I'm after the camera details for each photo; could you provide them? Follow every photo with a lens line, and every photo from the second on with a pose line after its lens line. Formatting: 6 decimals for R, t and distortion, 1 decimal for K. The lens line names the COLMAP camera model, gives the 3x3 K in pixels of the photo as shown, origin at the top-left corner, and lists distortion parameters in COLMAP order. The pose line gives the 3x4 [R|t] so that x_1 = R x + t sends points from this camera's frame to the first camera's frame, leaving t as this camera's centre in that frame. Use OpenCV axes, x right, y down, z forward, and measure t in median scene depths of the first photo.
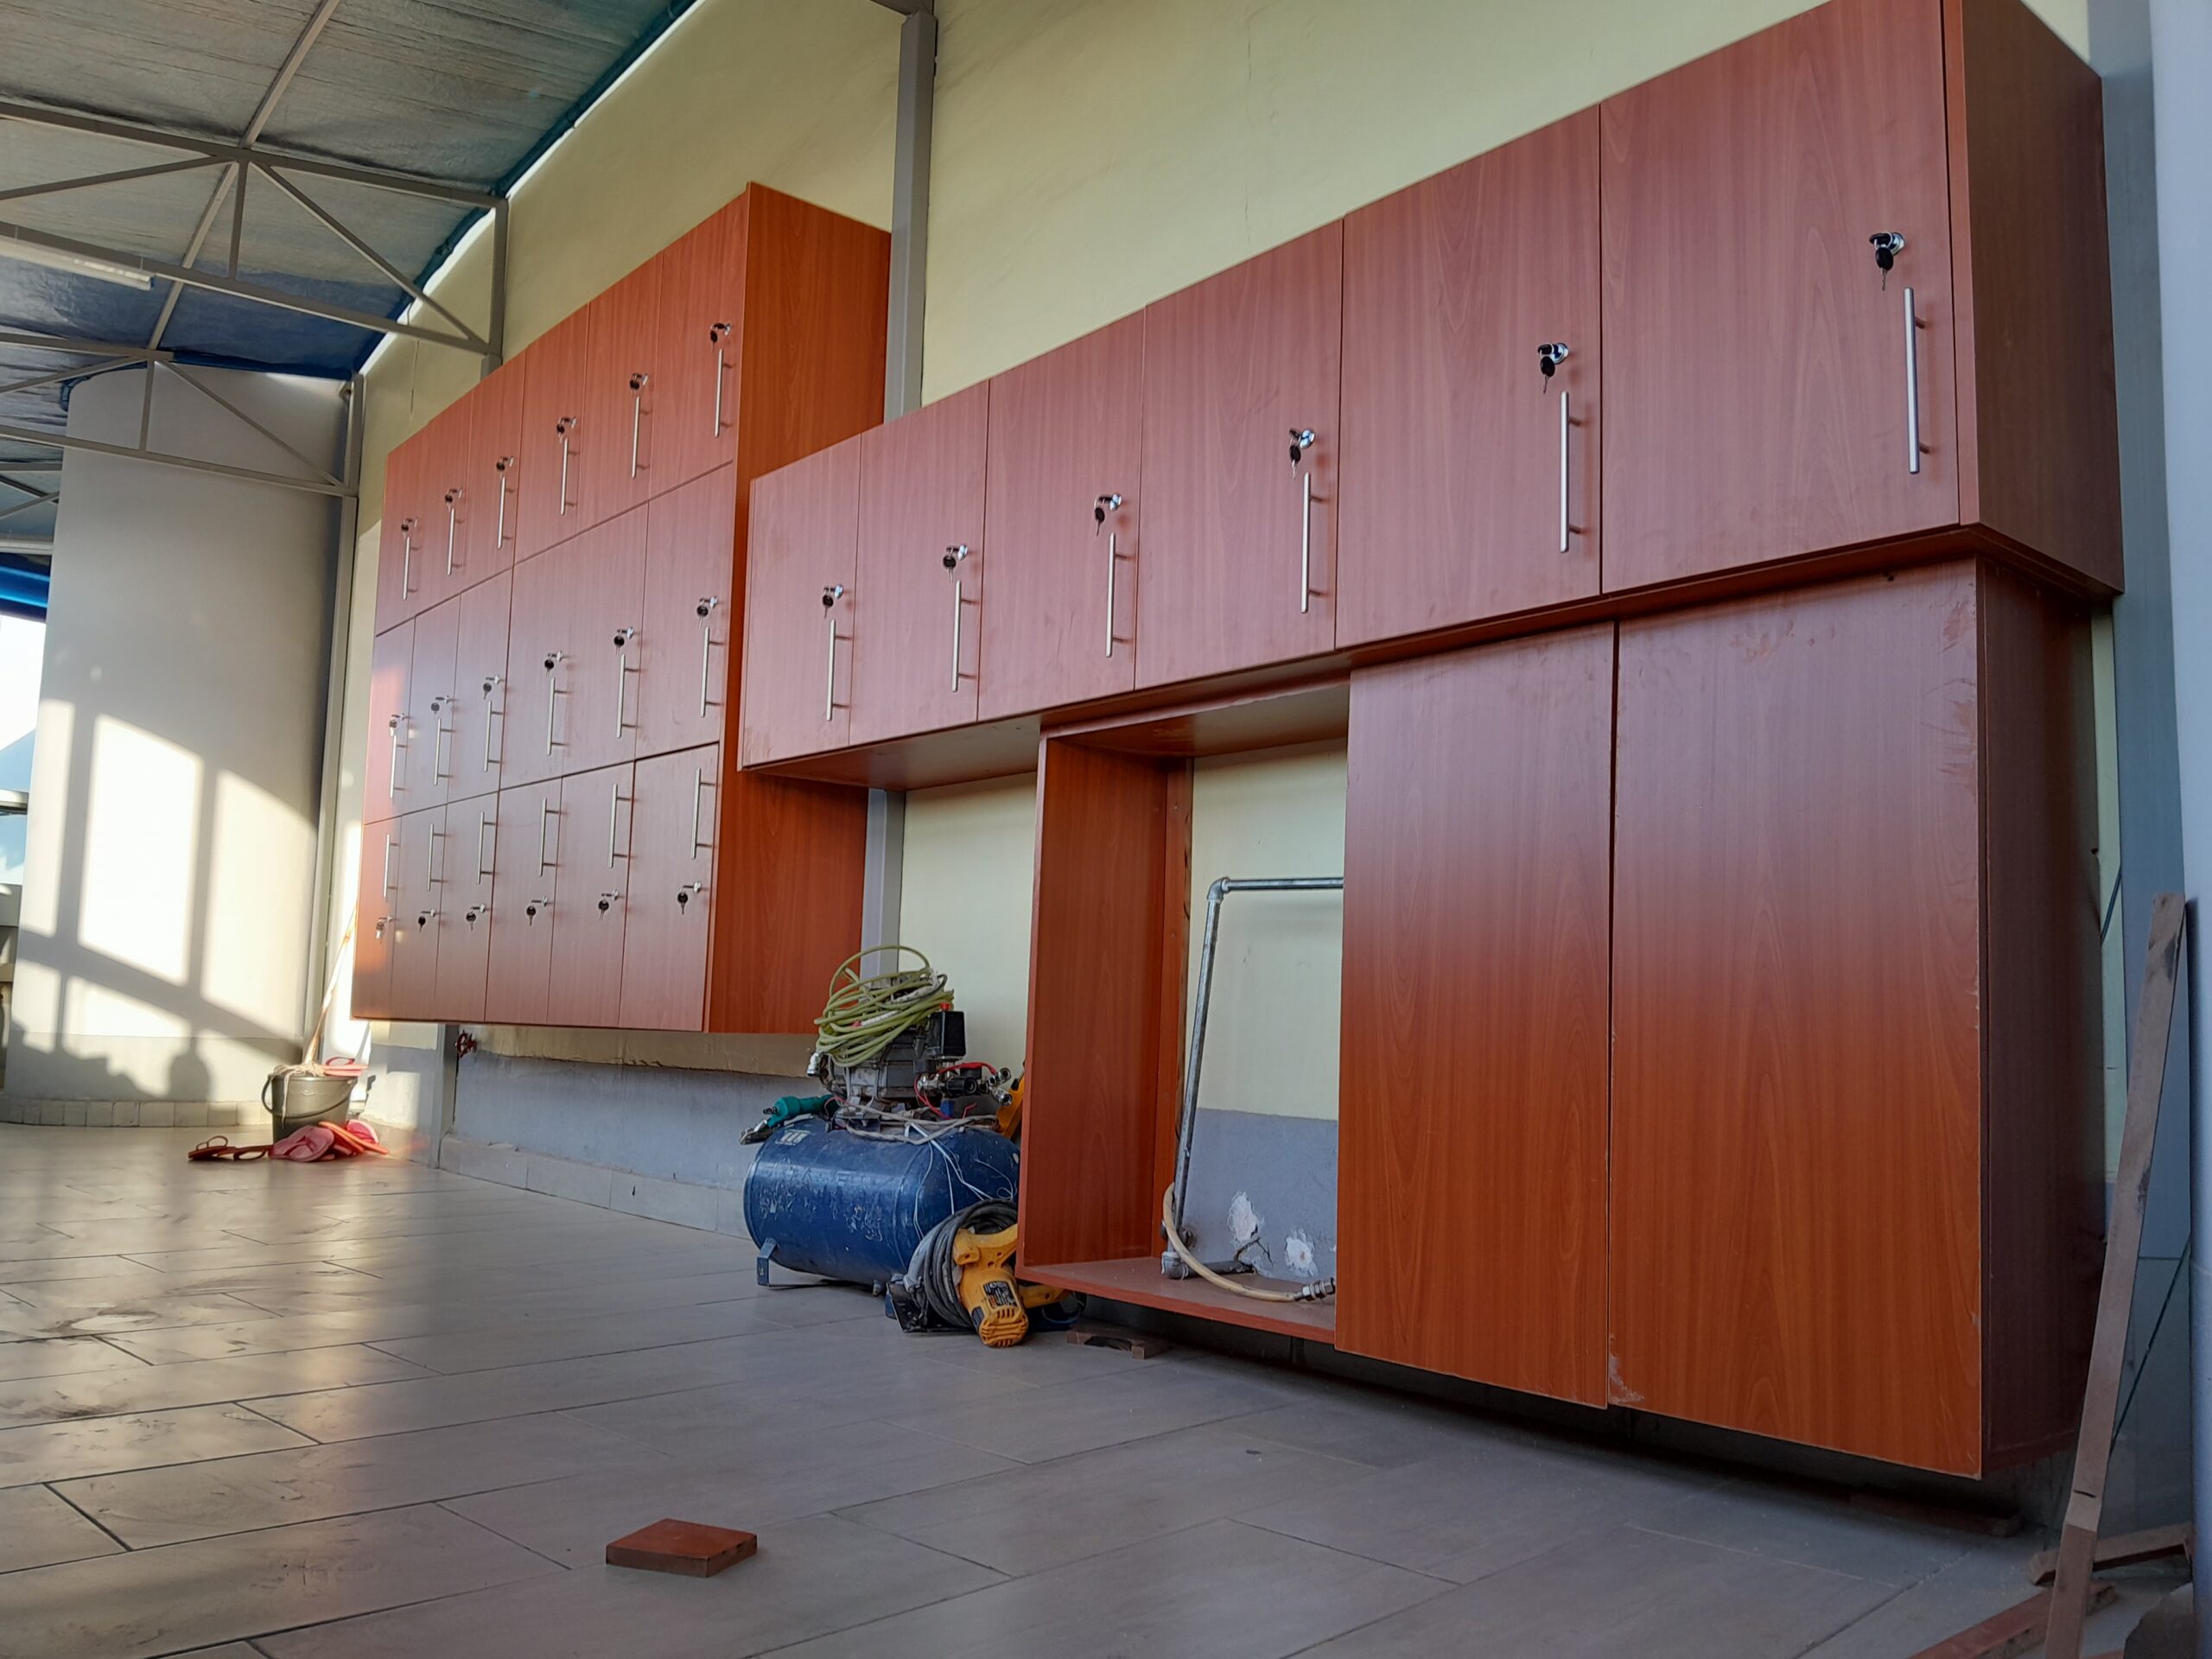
lens RADIAL K [[1749.5, 0, 1101.5], [0, 1749.5, 845.7], [0, 0, 1]] dist [0.013626, 0.003209]
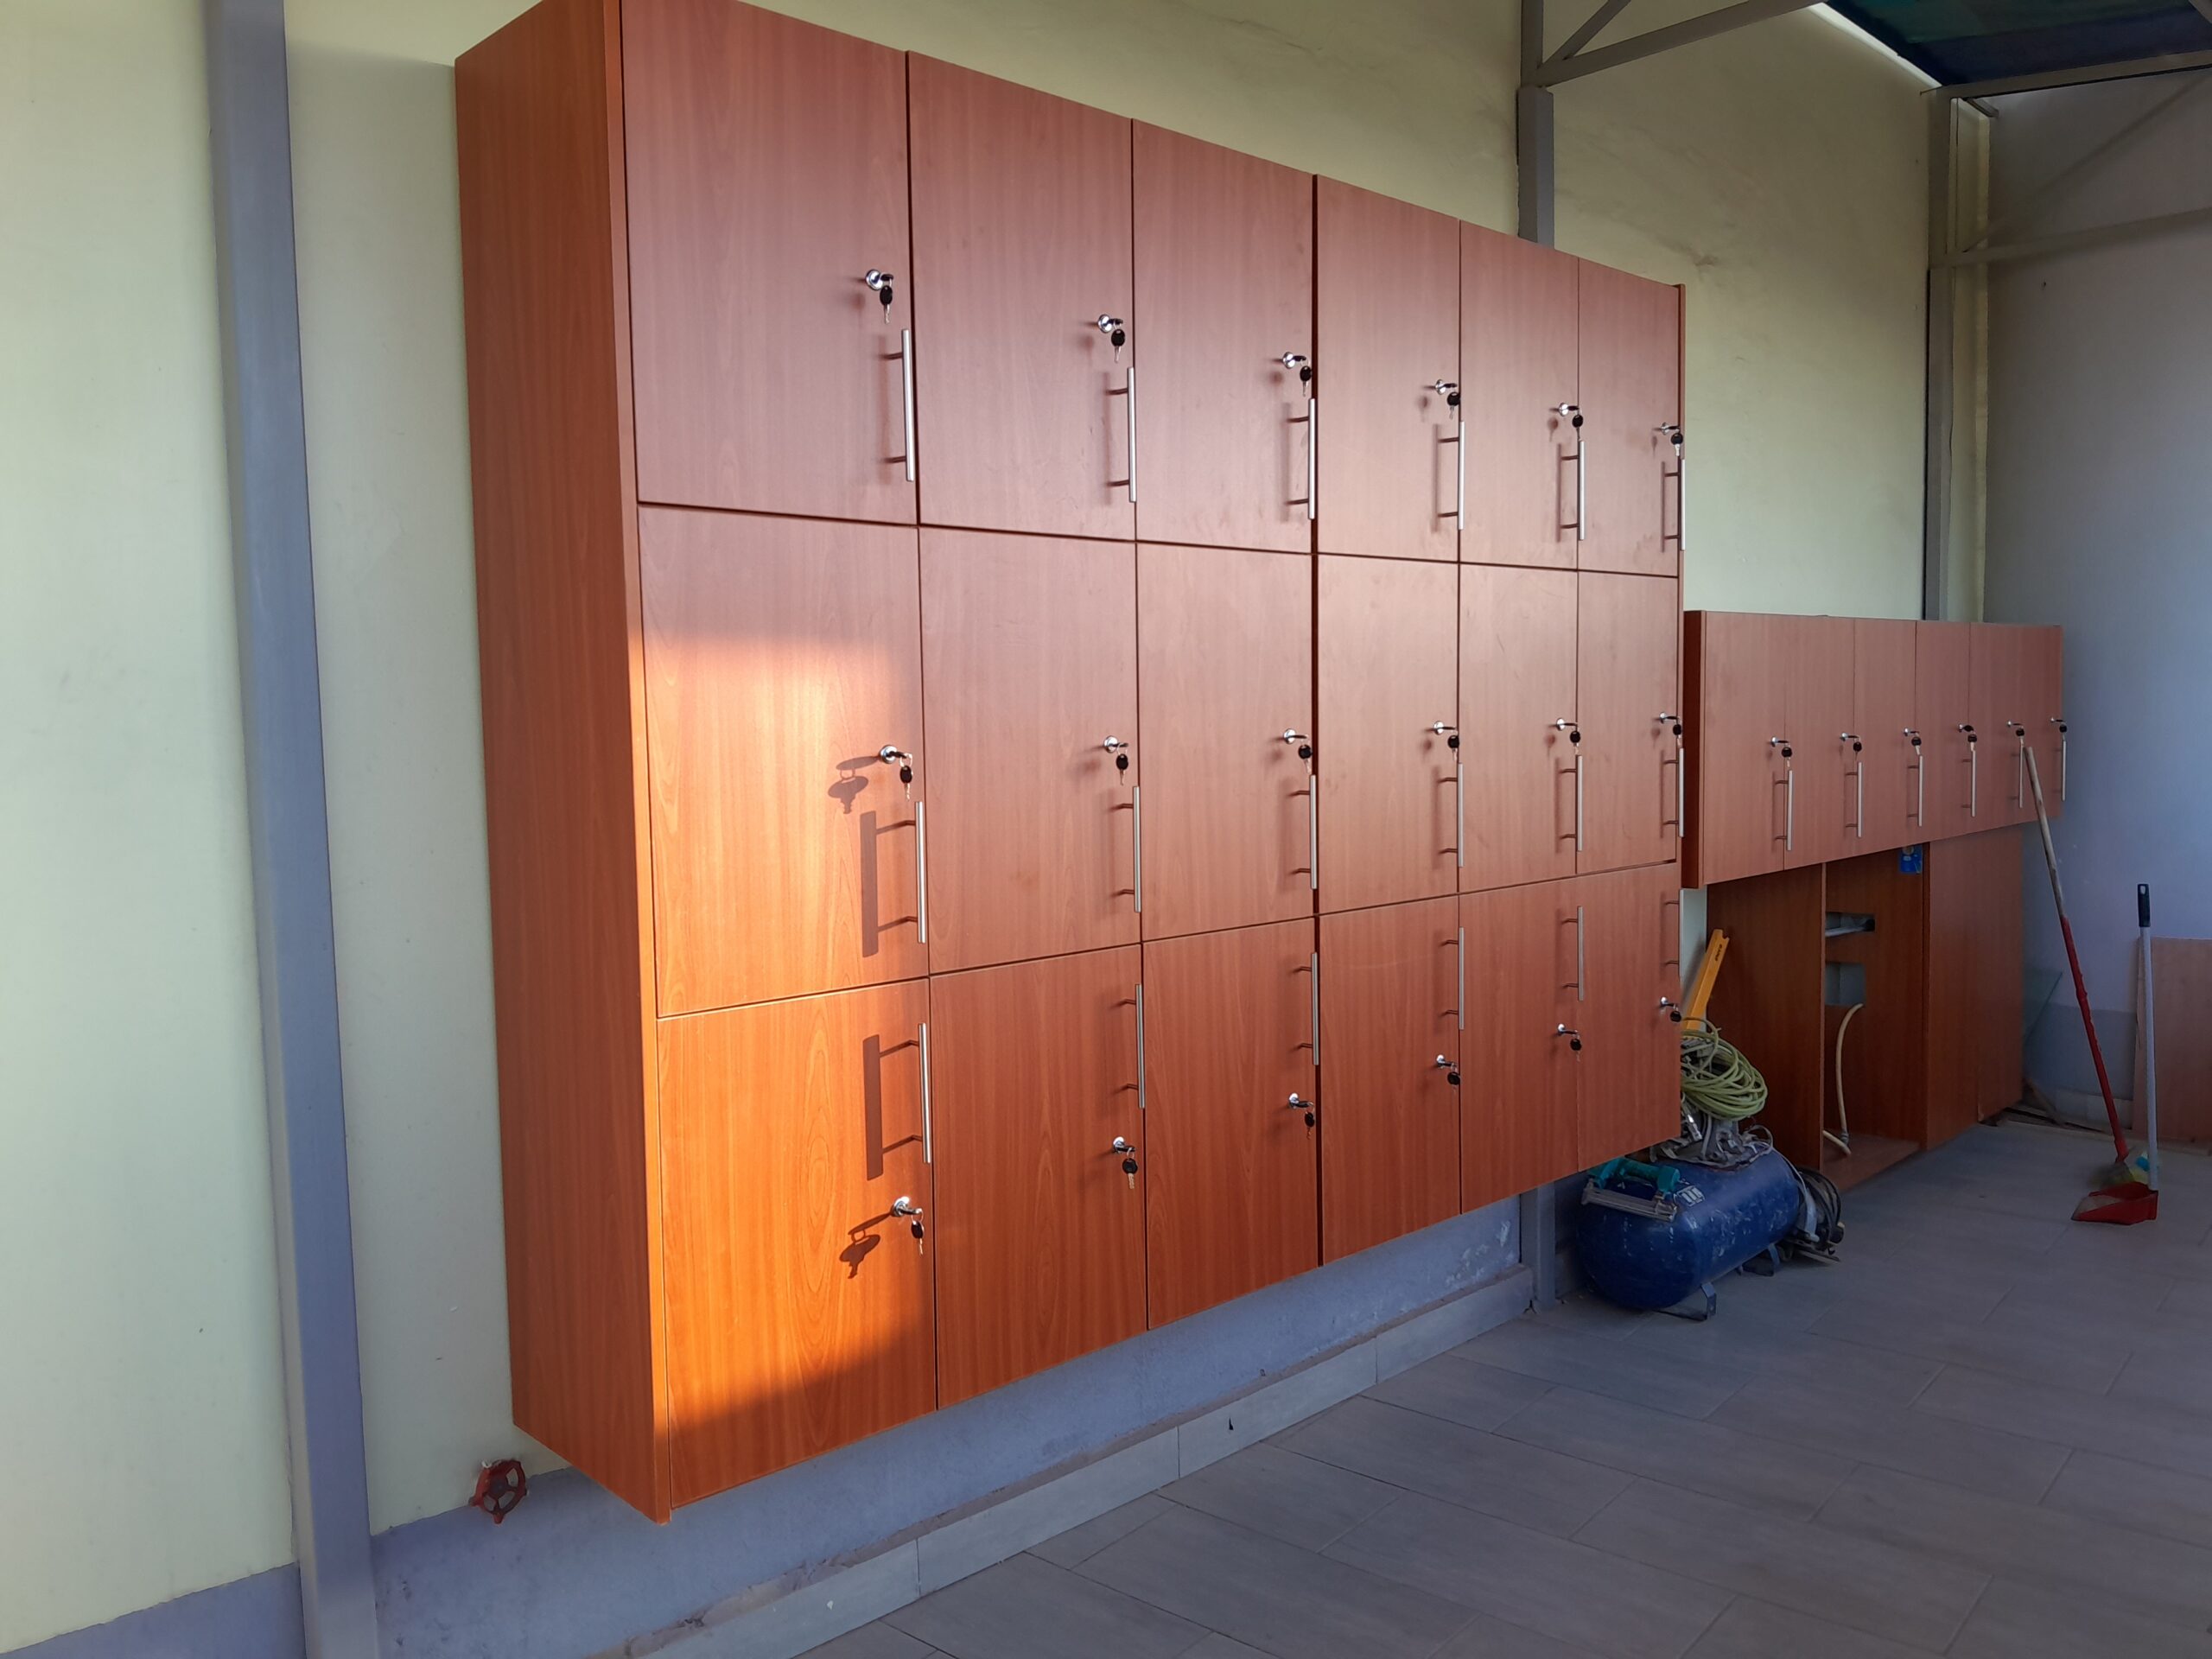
lens RADIAL K [[1668.2, 0, 1106.0], [0, 1668.2, 829.5], [0, 0, 1]] dist [0.006544, 0.000702]
pose [[-0.062504, -0.099180, 0.993105, -1.086809], [-0.083291, 0.992097, 0.093837, -0.131122], [-0.994563, -0.076851, -0.070271, 1.299668]]
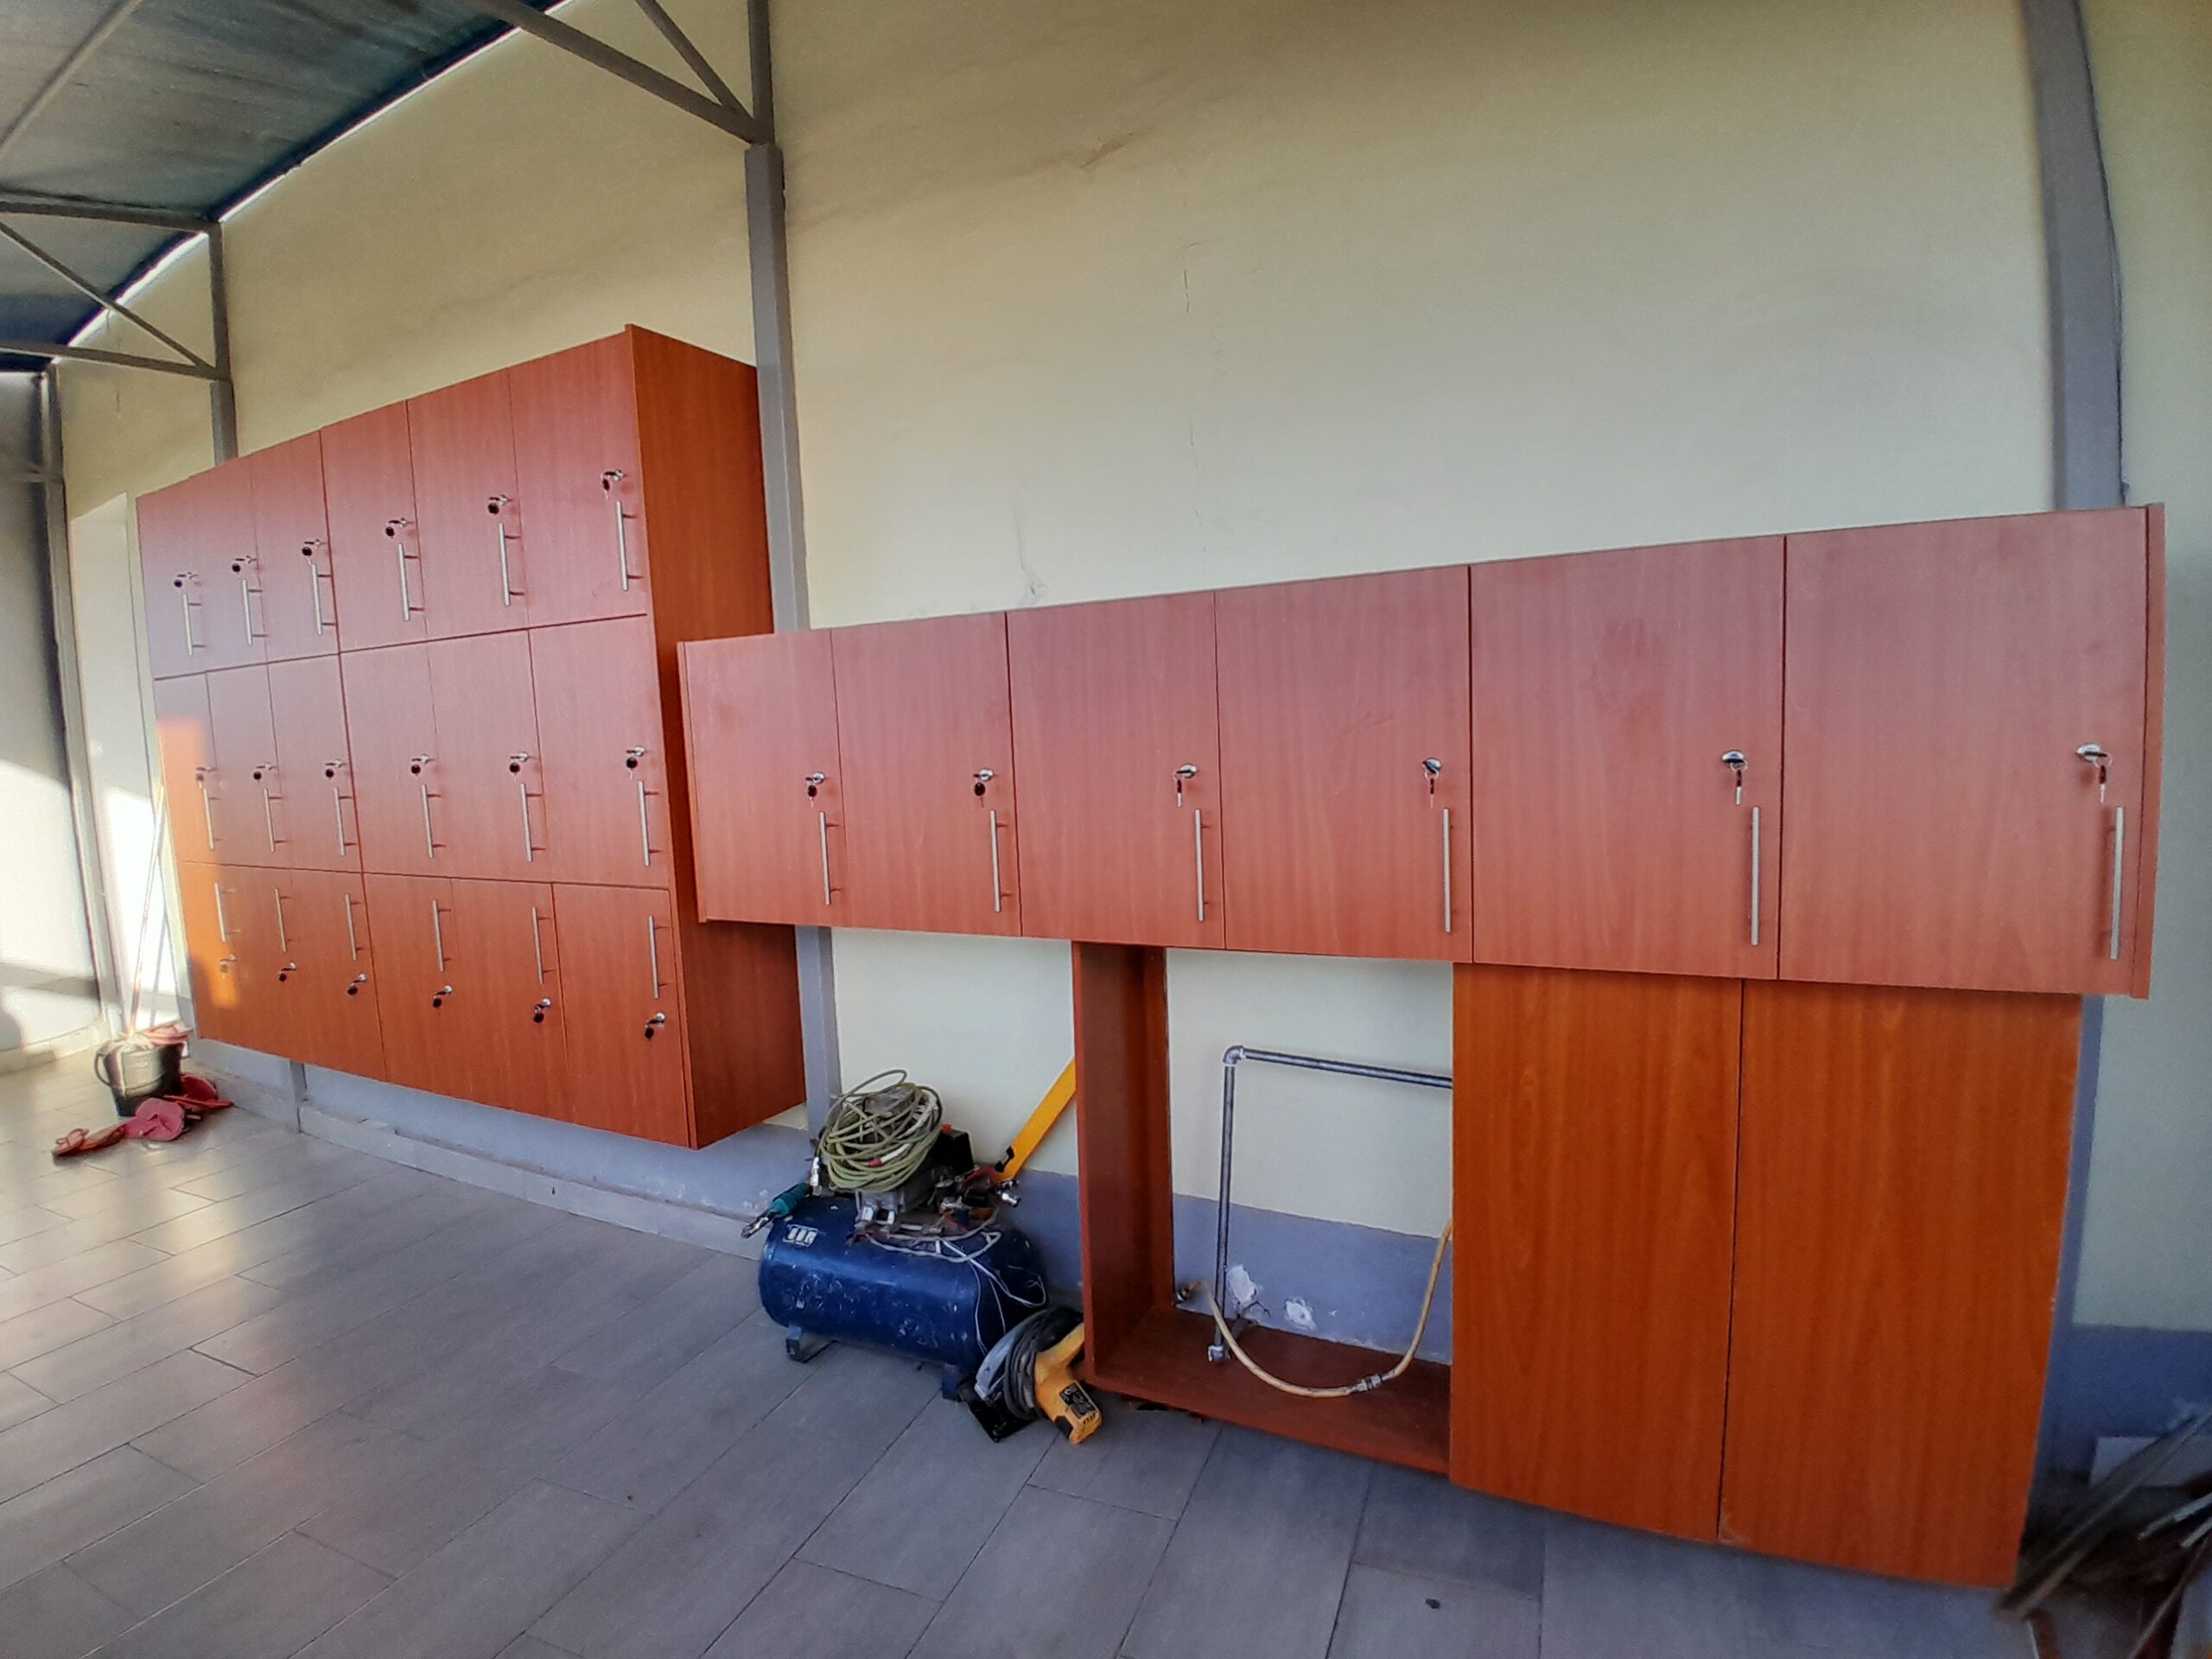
lens RADIAL K [[1111.1, 0, 1106.0], [0, 1111.1, 829.5], [0, 0, 1]] dist [-0.016701, -0.028951]
pose [[0.919210, -0.107161, 0.378904, -0.208178], [0.028761, 0.977958, 0.206811, -0.209418], [-0.392715, -0.179205, 0.902031, 0.270915]]
